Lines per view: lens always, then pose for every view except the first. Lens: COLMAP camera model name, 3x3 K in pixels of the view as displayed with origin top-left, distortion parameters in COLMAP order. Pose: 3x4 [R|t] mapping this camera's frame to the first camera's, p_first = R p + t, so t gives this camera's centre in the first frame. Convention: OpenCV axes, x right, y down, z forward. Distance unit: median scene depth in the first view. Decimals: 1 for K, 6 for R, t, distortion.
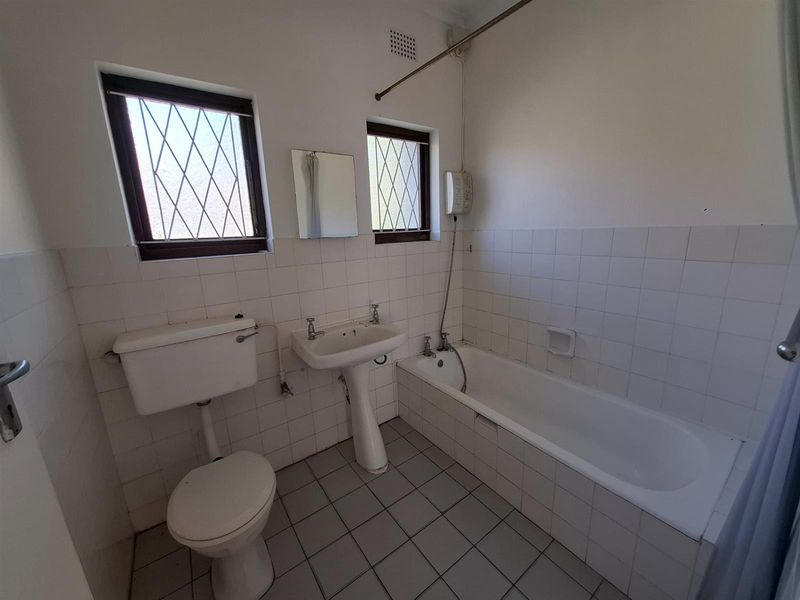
lens RADIAL K [[315.2, 0, 402.0], [0, 315.2, 301.6], [0, 0, 1]] dist [-0.011502, 0.001413]
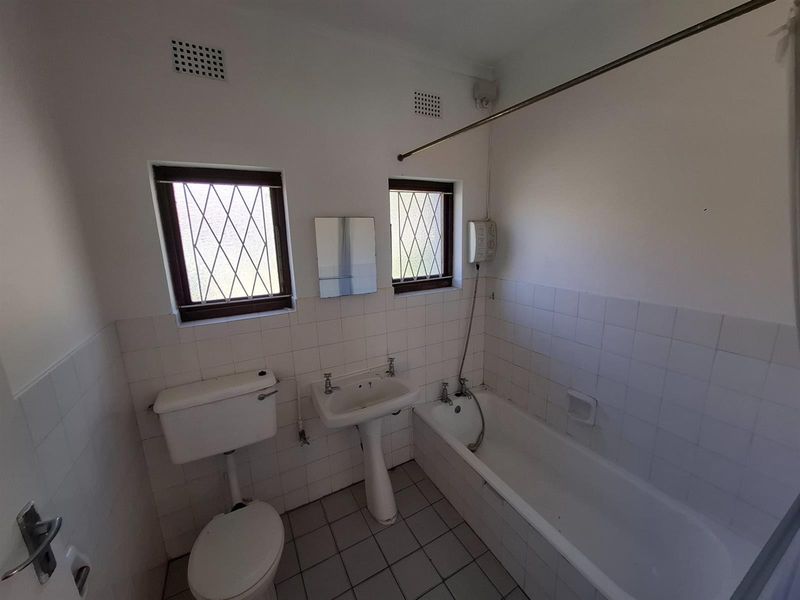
lens RADIAL K [[315.2, 0, 401.0], [0, 315.2, 299.1], [0, 0, 1]] dist [-0.011502, 0.001413]
pose [[0.991483, 0.036767, -0.124936, 0.075639], [-0.037332, 0.999301, -0.002183, -0.199000], [0.124769, 0.006829, 0.992162, -0.021666]]
